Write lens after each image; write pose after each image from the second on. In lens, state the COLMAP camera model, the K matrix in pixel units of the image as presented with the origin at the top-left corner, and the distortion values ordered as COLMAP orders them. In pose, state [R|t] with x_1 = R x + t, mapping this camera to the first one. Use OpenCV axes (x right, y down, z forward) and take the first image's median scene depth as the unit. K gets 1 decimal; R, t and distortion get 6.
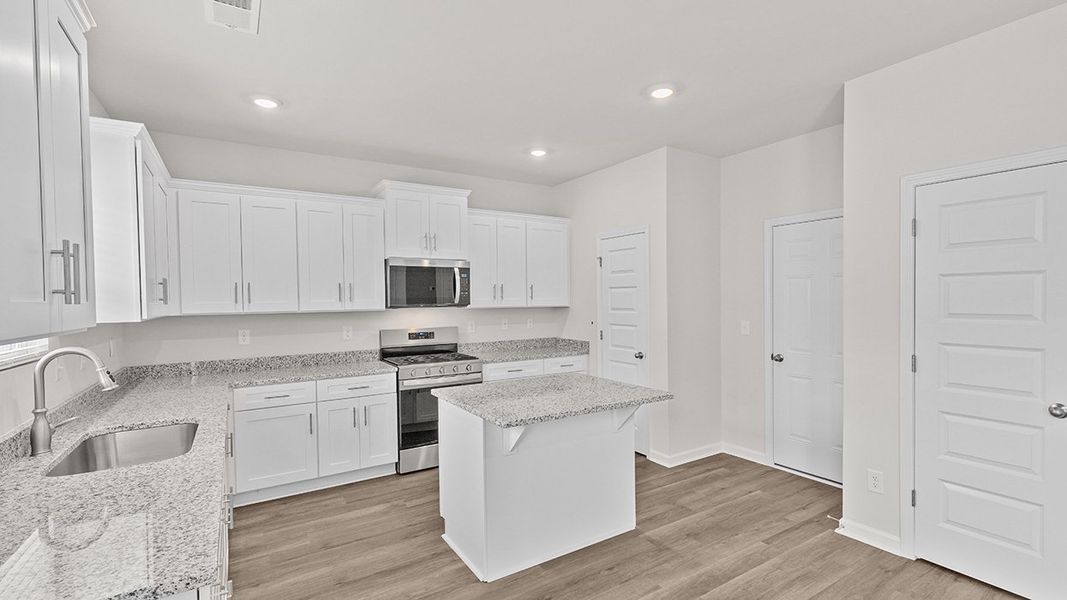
lens RADIAL K [[476.5, 0, 537.5], [0, 476.5, 306.8], [0, 0, 1]] dist [0.004043, -0.000521]
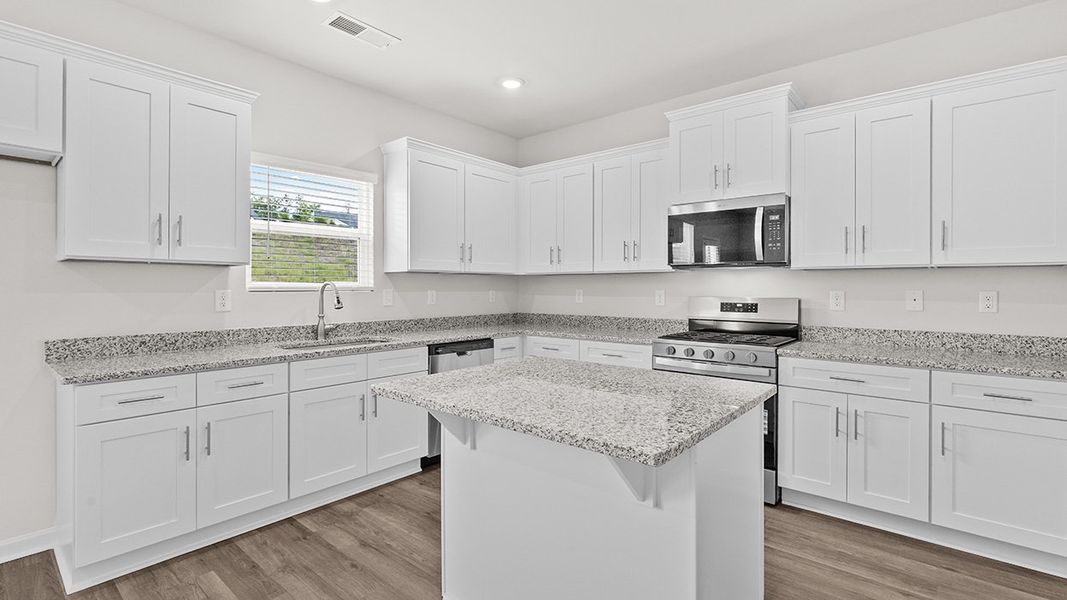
lens RADIAL K [[485.2, 0, 539.9], [0, 485.2, 287.9], [0, 0, 1]] dist [-0.000081, -0.000295]
pose [[0.300873, 0.014424, -0.953555, 0.432476], [-0.022029, 0.999724, 0.008172, 0.036201], [0.953410, 0.018547, 0.301107, 0.560716]]
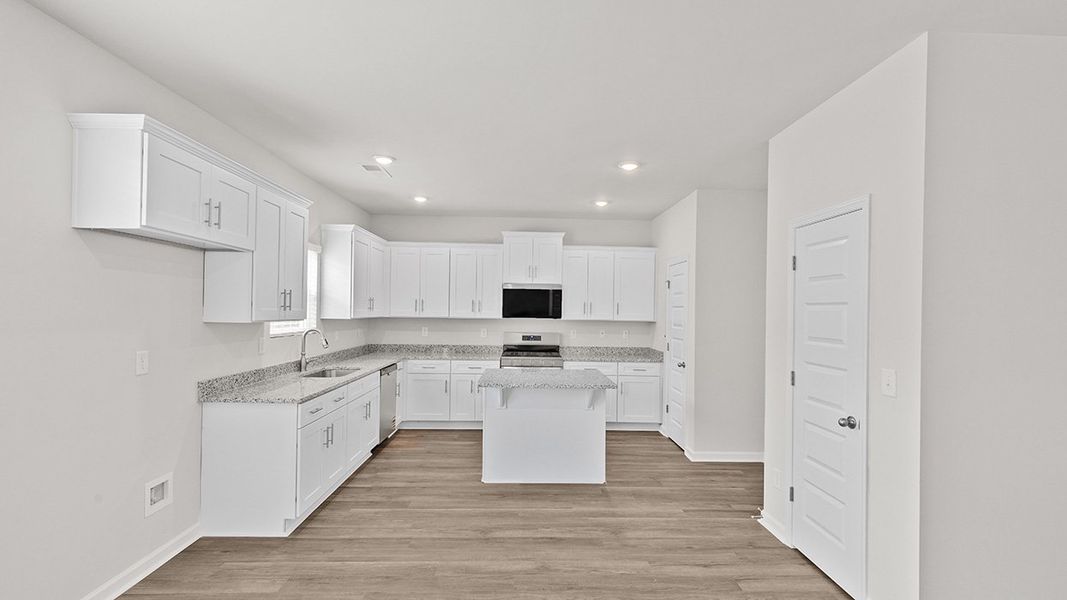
lens RADIAL K [[476.5, 0, 537.5], [0, 476.5, 306.8], [0, 0, 1]] dist [0.004043, -0.000521]
pose [[0.859868, 0.023503, -0.509976, 0.555559], [-0.036223, 0.999231, -0.015025, -0.012210], [0.509230, 0.031393, 0.860057, -0.223588]]
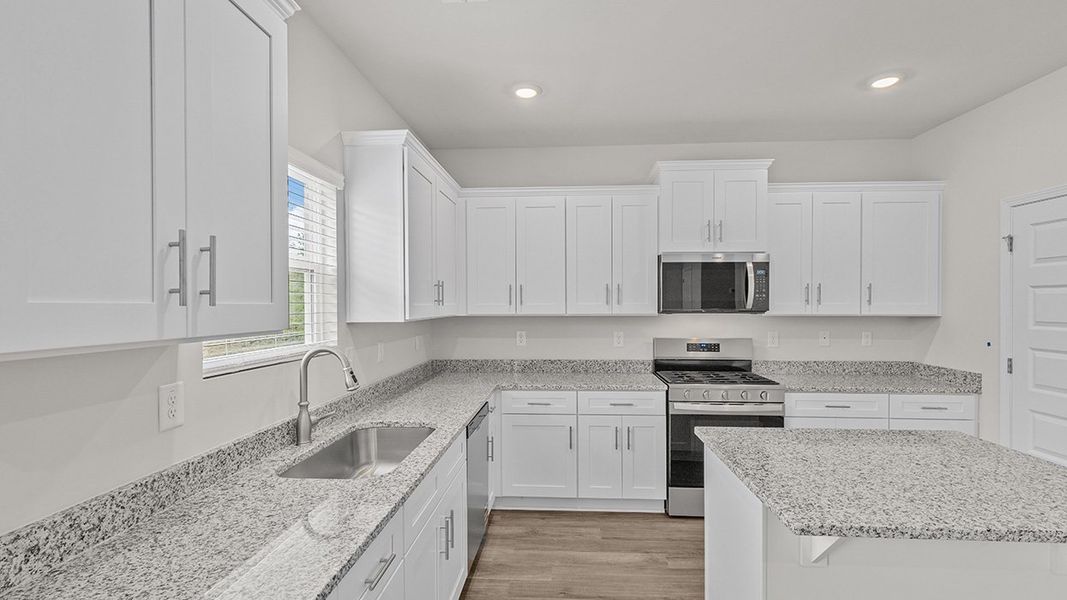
lens RADIAL K [[476.5, 0, 537.5], [0, 476.5, 306.8], [0, 0, 1]] dist [0.004043, -0.000521]
pose [[0.809480, 0.015332, -0.586947, 0.005613], [-0.018684, 0.999825, 0.000349, -0.004721], [0.586850, 0.010684, 0.809625, 0.198526]]
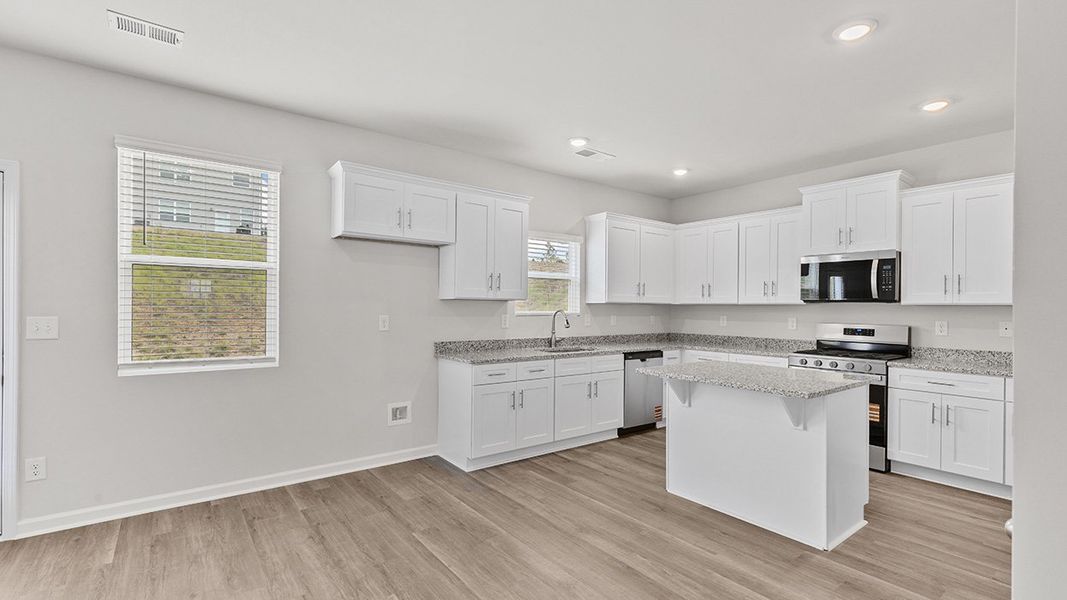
lens RADIAL K [[476.5, 0, 537.5], [0, 476.5, 306.8], [0, 0, 1]] dist [0.004043, -0.000521]
pose [[0.086112, 0.012239, -0.996210, 0.776441], [-0.028997, 0.999532, 0.009774, 0.021574], [0.995863, 0.028045, 0.086427, 0.301753]]
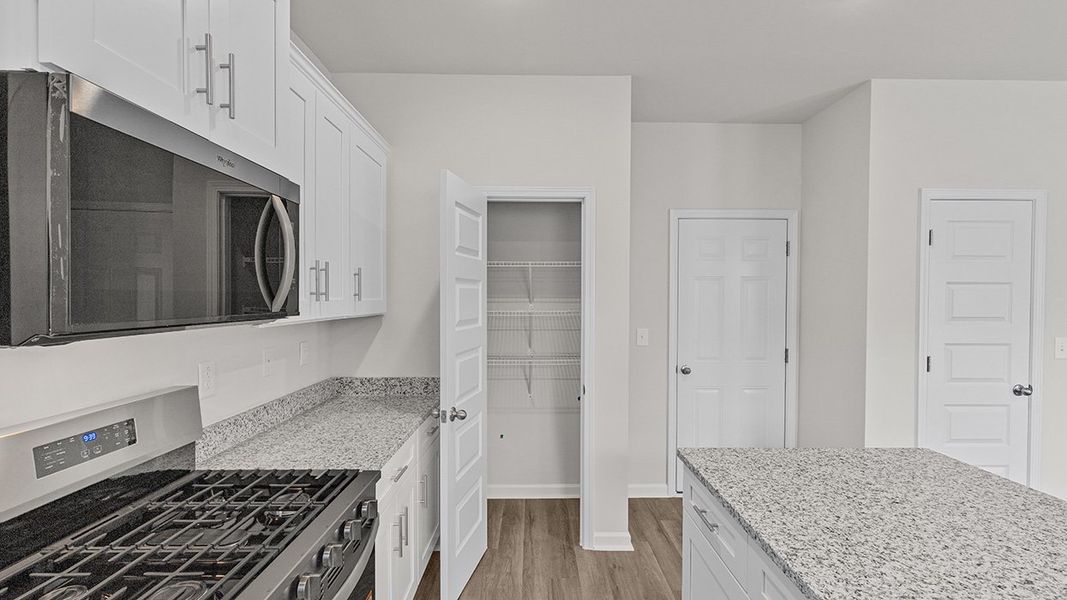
lens RADIAL K [[476.5, 0, 537.5], [0, 476.5, 306.8], [0, 0, 1]] dist [0.004043, -0.000521]
pose [[0.521421, -0.002261, 0.853297, -0.385777], [0.006484, 0.999978, -0.001312, -0.009690], [-0.853275, 0.006217, 0.521424, 0.781597]]
